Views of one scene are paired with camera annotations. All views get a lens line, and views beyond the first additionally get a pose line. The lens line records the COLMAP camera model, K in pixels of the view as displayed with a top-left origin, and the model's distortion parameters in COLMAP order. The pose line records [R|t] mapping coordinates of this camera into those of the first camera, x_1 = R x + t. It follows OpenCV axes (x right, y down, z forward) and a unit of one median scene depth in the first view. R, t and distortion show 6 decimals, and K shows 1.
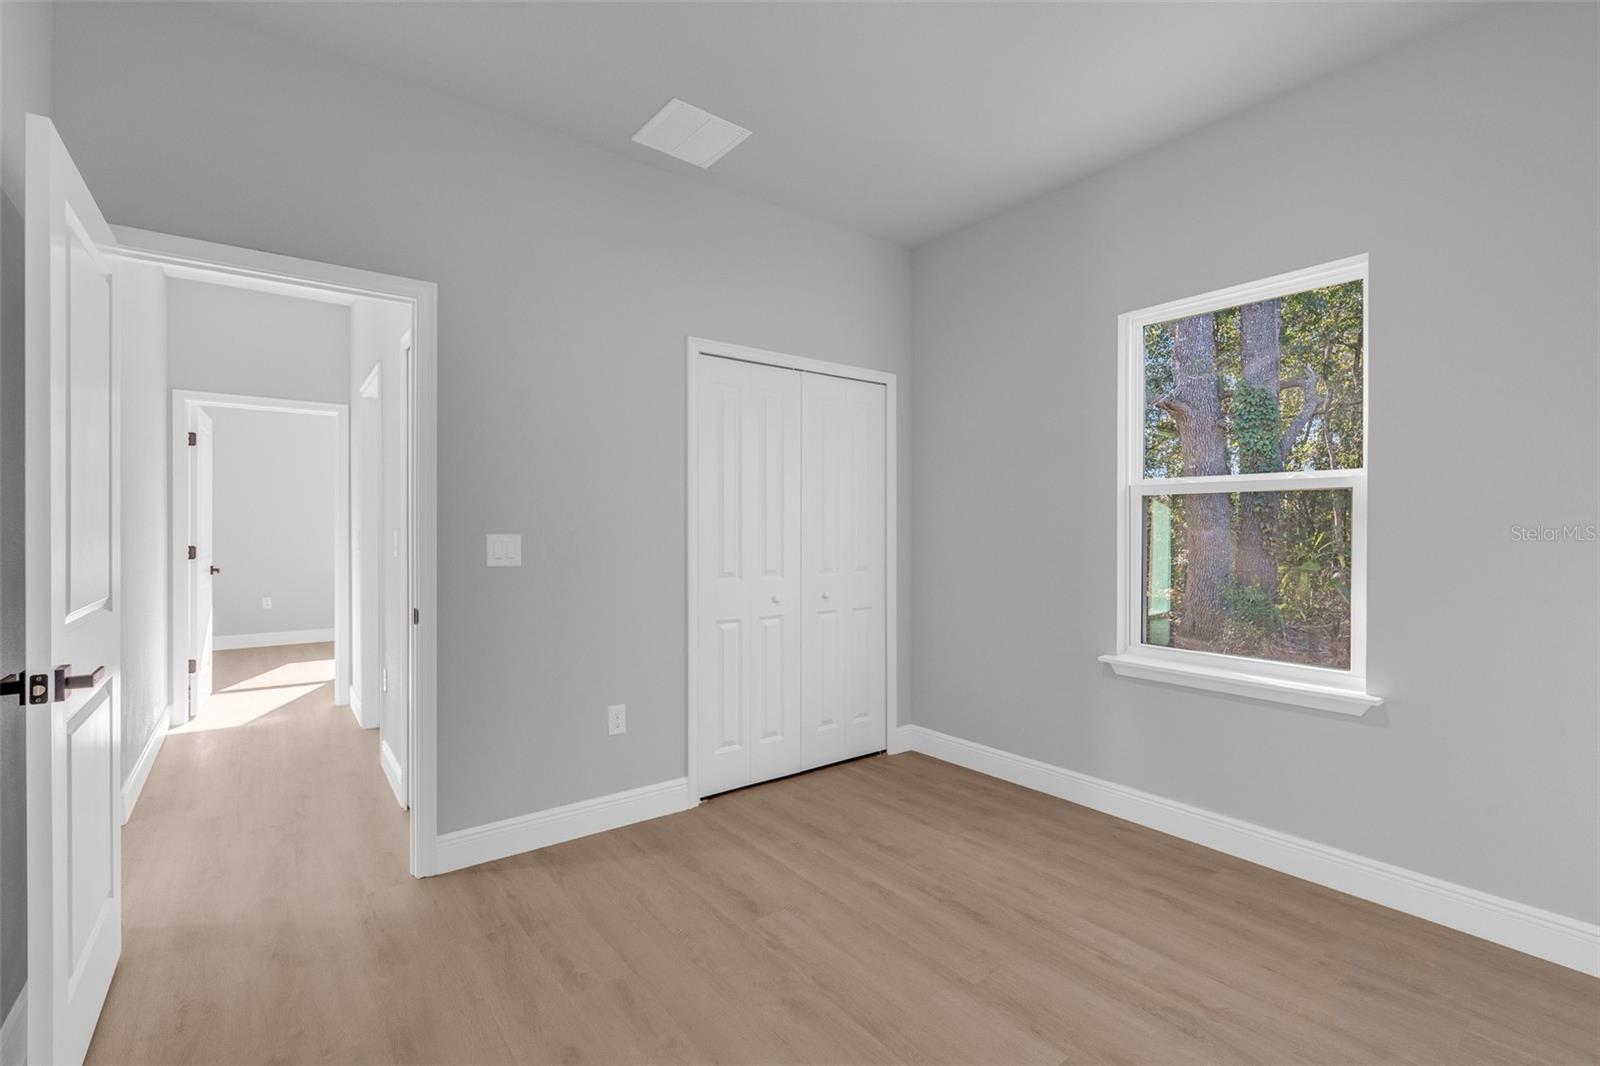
lens RADIAL K [[712.7, 0, 783.2], [0, 712.7, 531.5], [0, 0, 1]] dist [-0.005640, 0.001340]
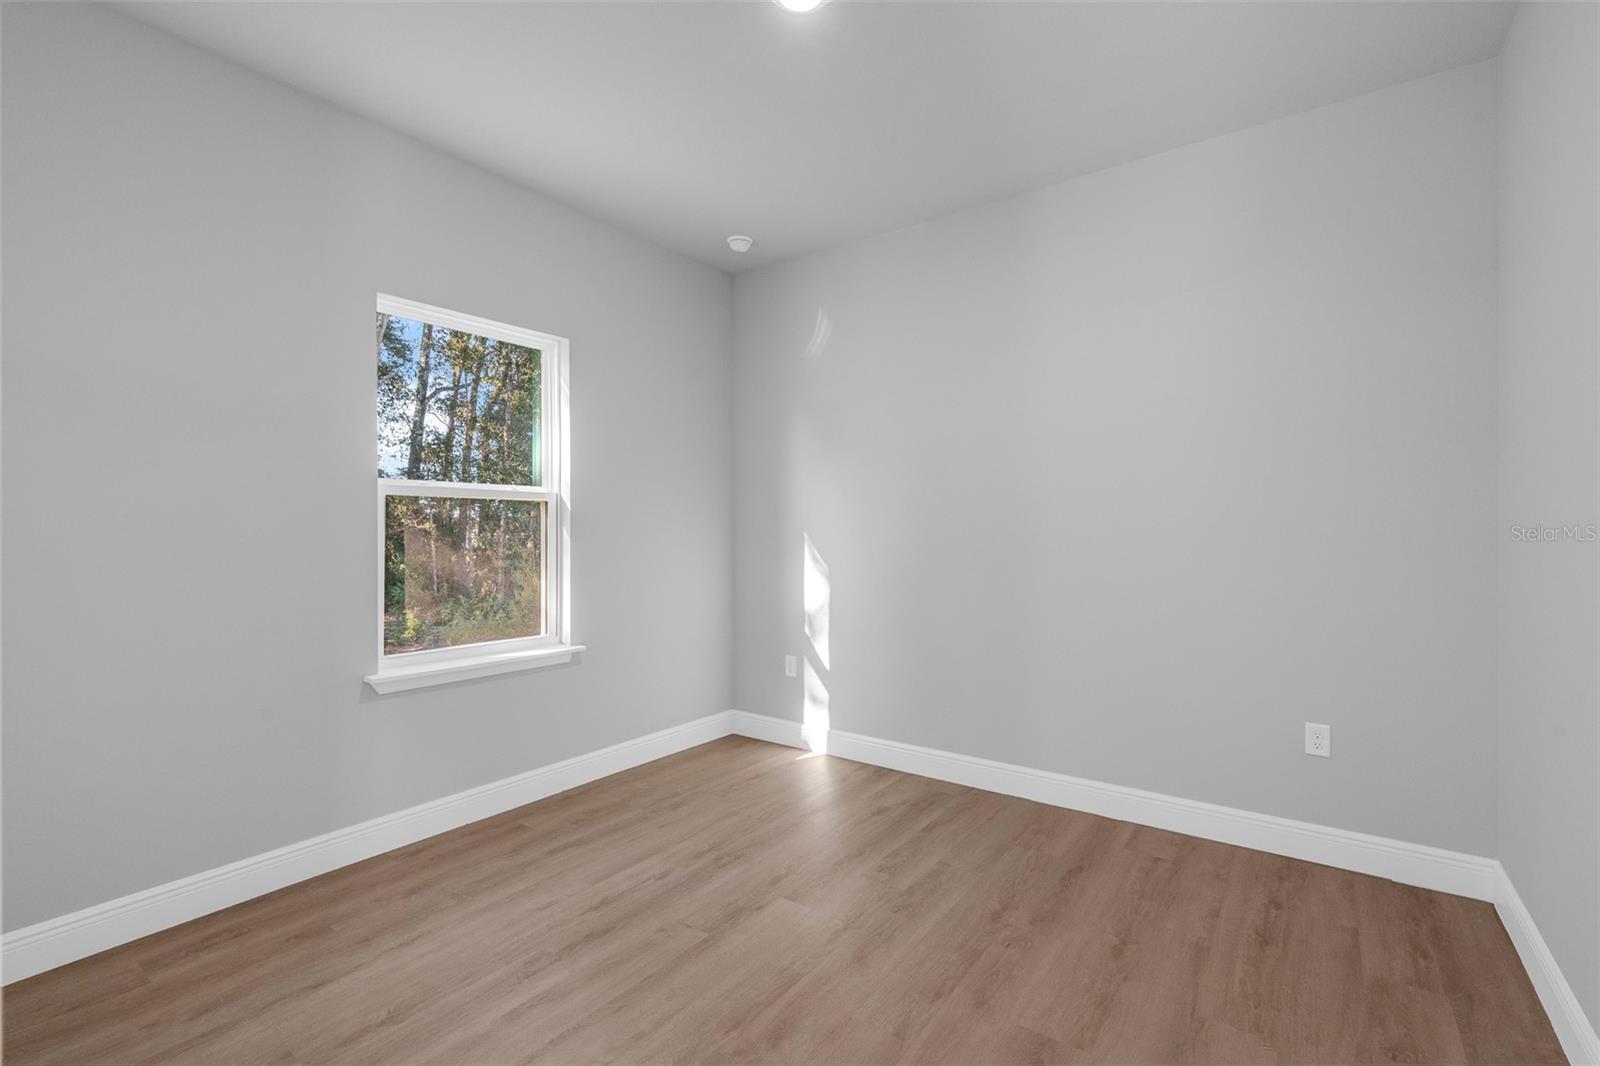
lens RADIAL K [[712.7, 0, 802.2], [0, 712.7, 531.5], [0, 0, 1]] dist [-0.005640, 0.001340]
pose [[-0.295670, -0.000568, 0.955290, -0.583146], [0.006733, 0.999974, 0.002678, -0.002729], [-0.955266, 0.007224, -0.295658, 0.816811]]
